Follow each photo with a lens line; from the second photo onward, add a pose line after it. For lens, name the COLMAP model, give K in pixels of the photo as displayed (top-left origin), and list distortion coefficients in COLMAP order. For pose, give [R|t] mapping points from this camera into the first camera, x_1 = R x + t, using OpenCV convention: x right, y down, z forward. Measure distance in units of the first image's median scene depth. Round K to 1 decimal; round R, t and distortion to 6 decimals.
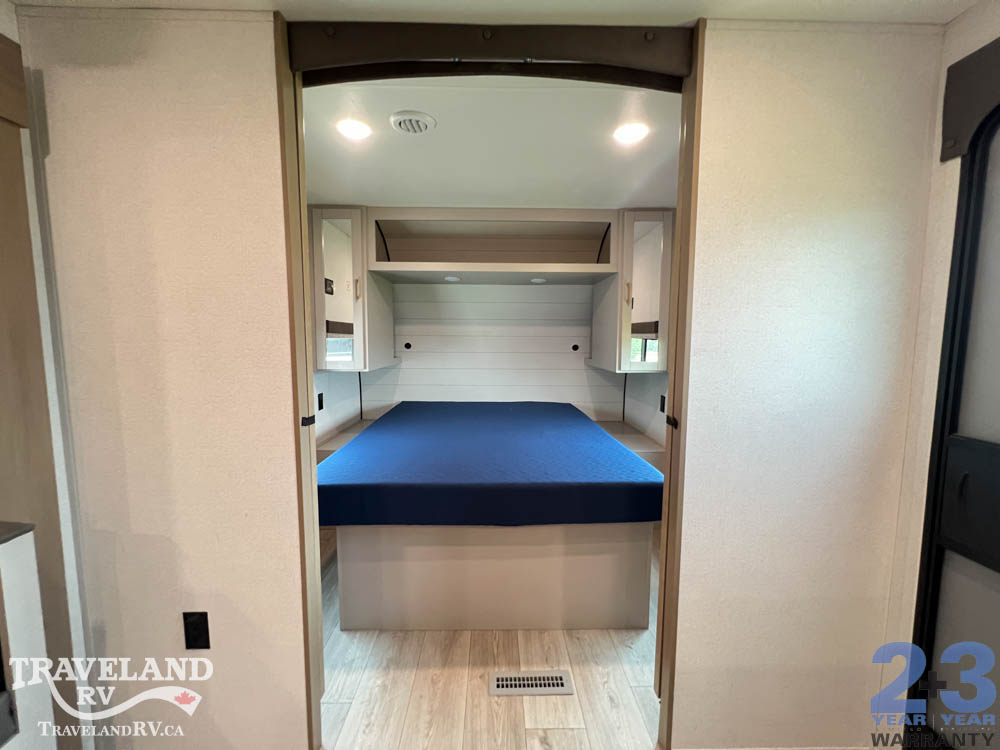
lens RADIAL K [[398.9, 0, 498.6], [0, 398.9, 374.0], [0, 0, 1]] dist [-0.001402, 0.000556]
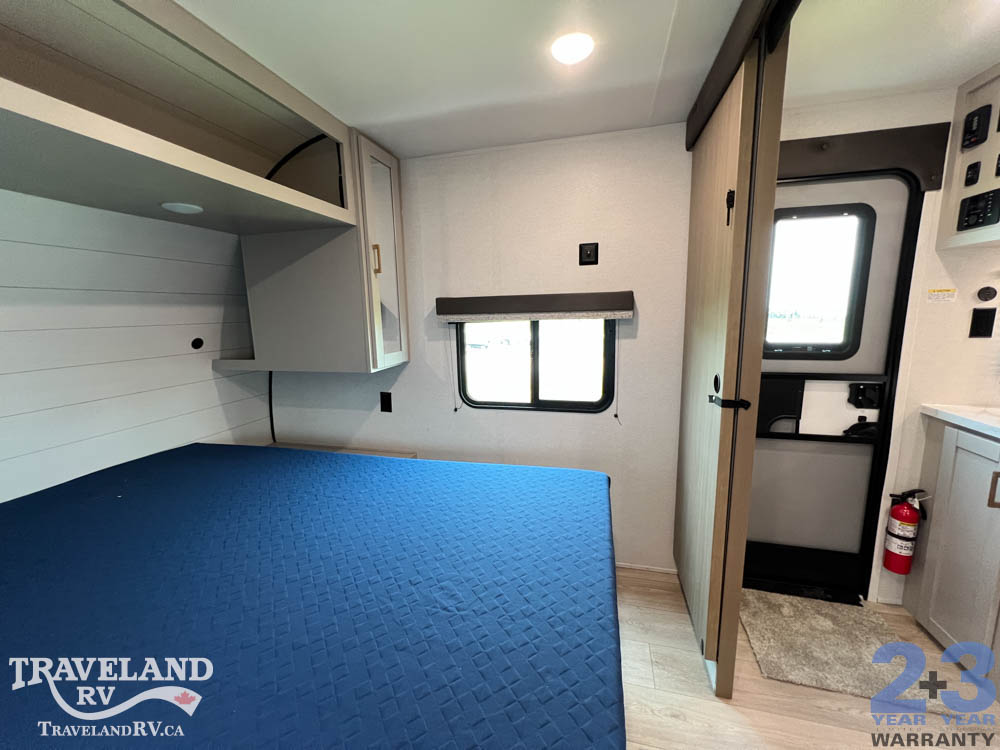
lens RADIAL K [[398.9, 0, 491.9], [0, 398.9, 376.0], [0, 0, 1]] dist [-0.001402, 0.000556]
pose [[0.270075, -0.165788, 0.948459, -0.323071], [0.108081, 0.984059, 0.141234, -0.075721], [-0.956754, 0.064366, 0.283688, 0.606649]]
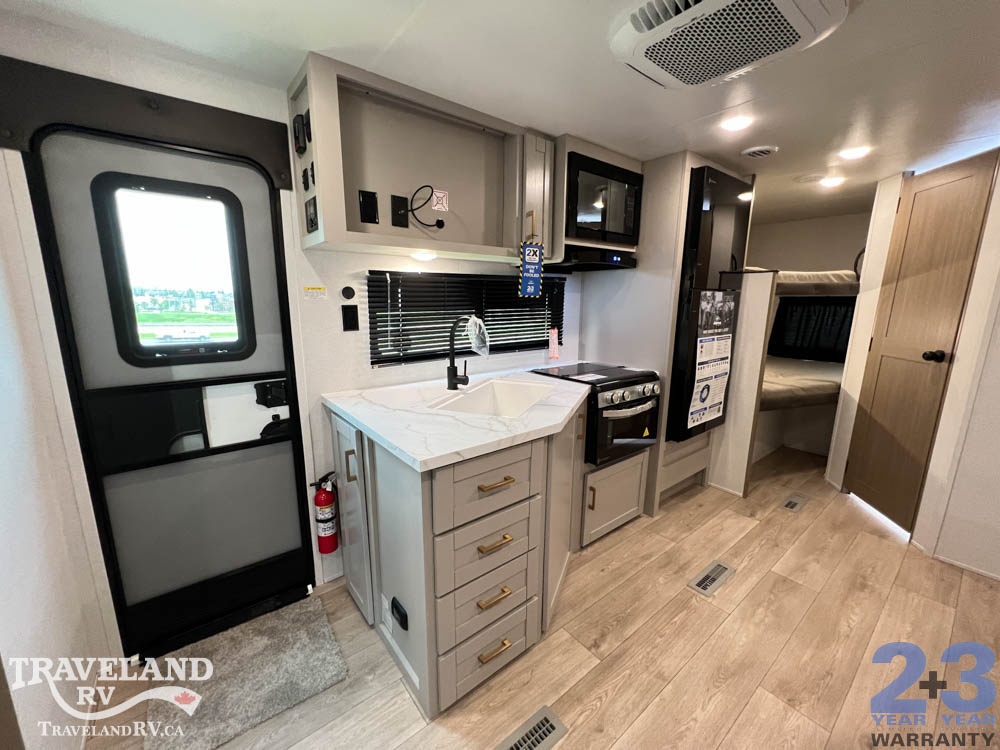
lens RADIAL K [[398.9, 0, 498.2], [0, 398.9, 373.4], [0, 0, 1]] dist [-0.001402, 0.000556]
pose [[-0.607139, -0.158700, 0.778586, -0.251218], [0.062541, 0.967268, 0.245928, -0.050889], [-0.792131, 0.198006, -0.577341, 0.278411]]
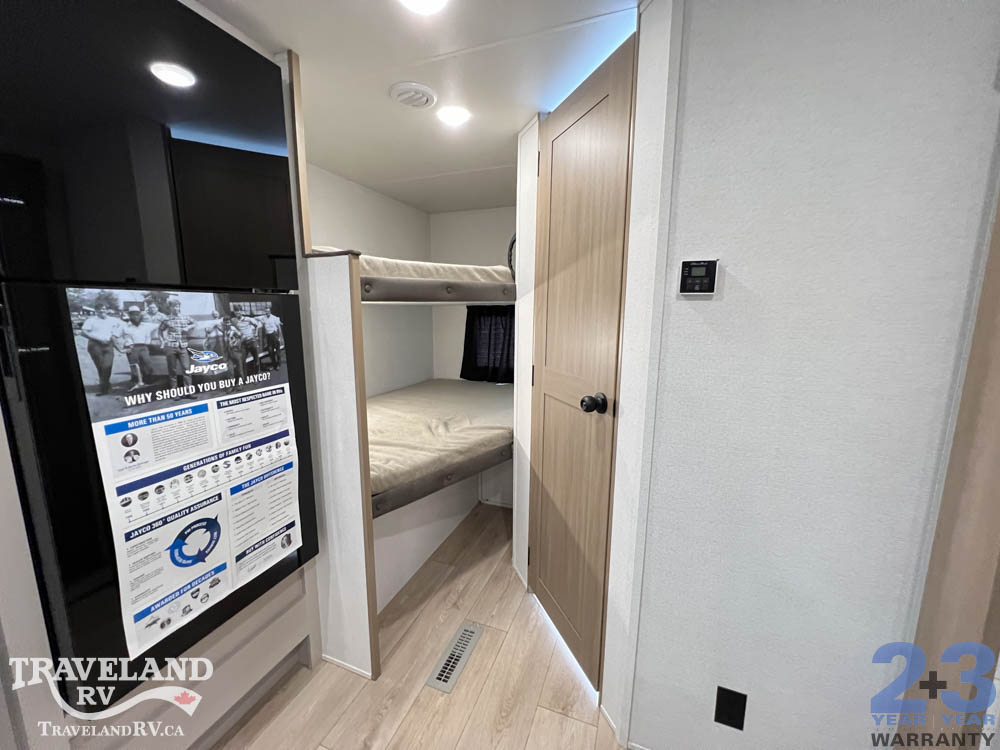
lens RADIAL K [[398.9, 0, 498.8], [0, 398.9, 373.8], [0, 0, 1]] dist [-0.001402, 0.000556]
pose [[-0.927731, -0.066184, 0.367334, -0.218553], [0.028720, 0.968578, 0.247048, 0.015721], [-0.372142, 0.239744, -0.896679, -0.452876]]
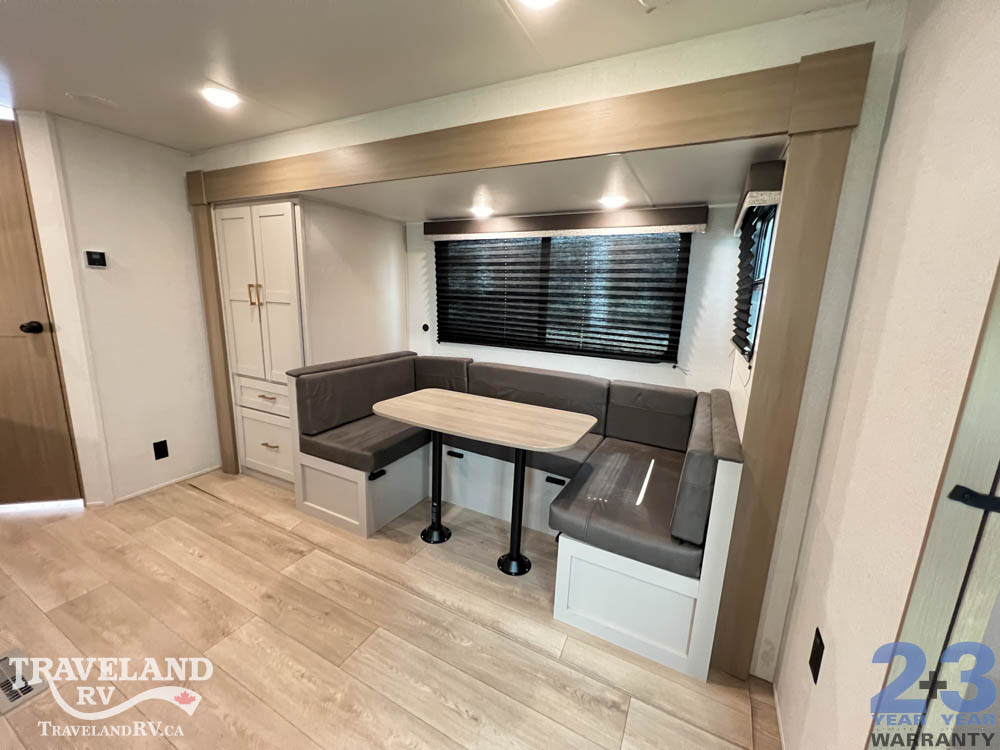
lens RADIAL K [[398.9, 0, 498.6], [0, 398.9, 373.0], [0, 0, 1]] dist [-0.001402, 0.000556]
pose [[-0.474165, 0.154744, -0.866731, 0.117817], [-0.118534, 0.964251, 0.237001, -0.042631], [0.872420, 0.215114, -0.438872, 0.288235]]
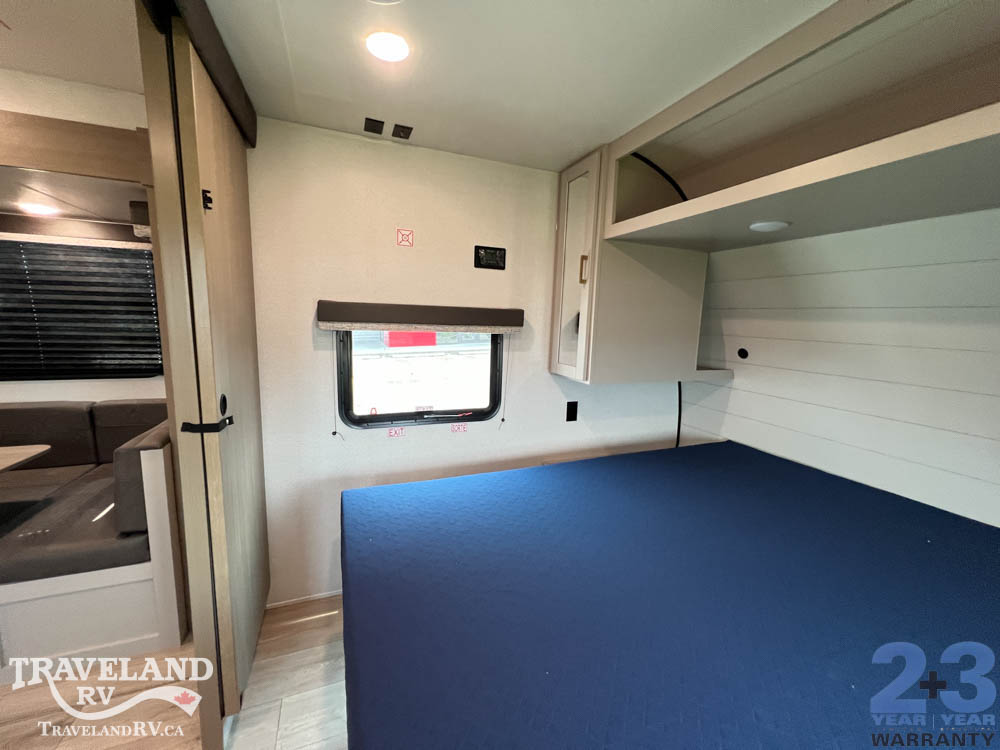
lens RADIAL K [[398.9, 0, 495.2], [0, 398.9, 373.7], [0, 0, 1]] dist [-0.001402, 0.000556]
pose [[0.355585, 0.136481, -0.924625, 0.271550], [-0.113425, 0.988270, 0.102256, -0.080276], [0.927736, 0.068515, 0.366895, 0.585004]]
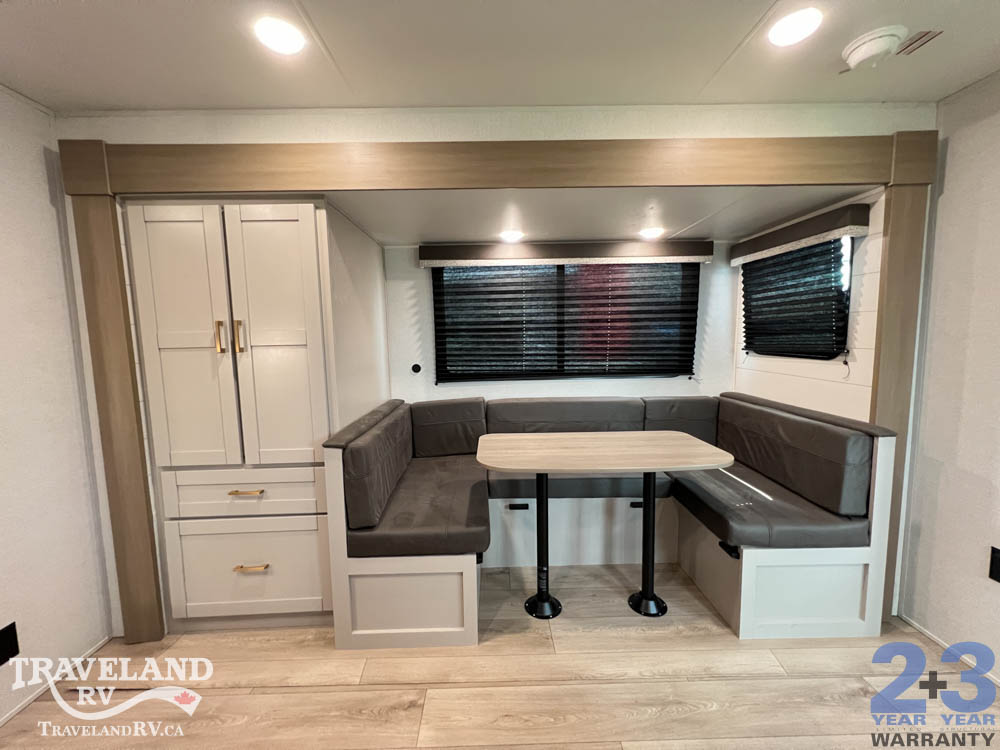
lens RADIAL K [[398.9, 0, 497.8], [0, 398.9, 373.7], [0, 0, 1]] dist [-0.001402, 0.000556]
pose [[-0.000608, 0.094759, -0.995500, 0.161597], [-0.074861, 0.992703, 0.094538, 0.036338], [0.997194, 0.074582, 0.006491, -0.242153]]
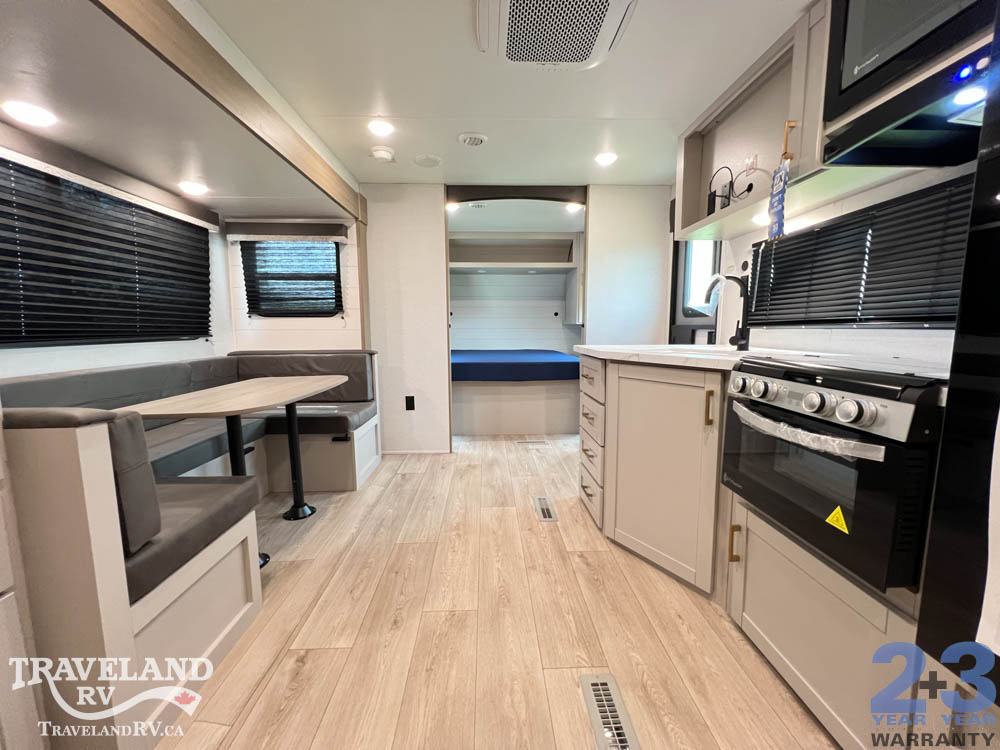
lens RADIAL K [[398.9, 0, 498.7], [0, 398.9, 374.2], [0, 0, 1]] dist [-0.001402, 0.000556]
pose [[0.999821, -0.011243, 0.015227, -0.085170], [0.010824, 0.999566, 0.027381, 0.171689], [-0.015528, -0.027211, 0.999509, -0.797348]]
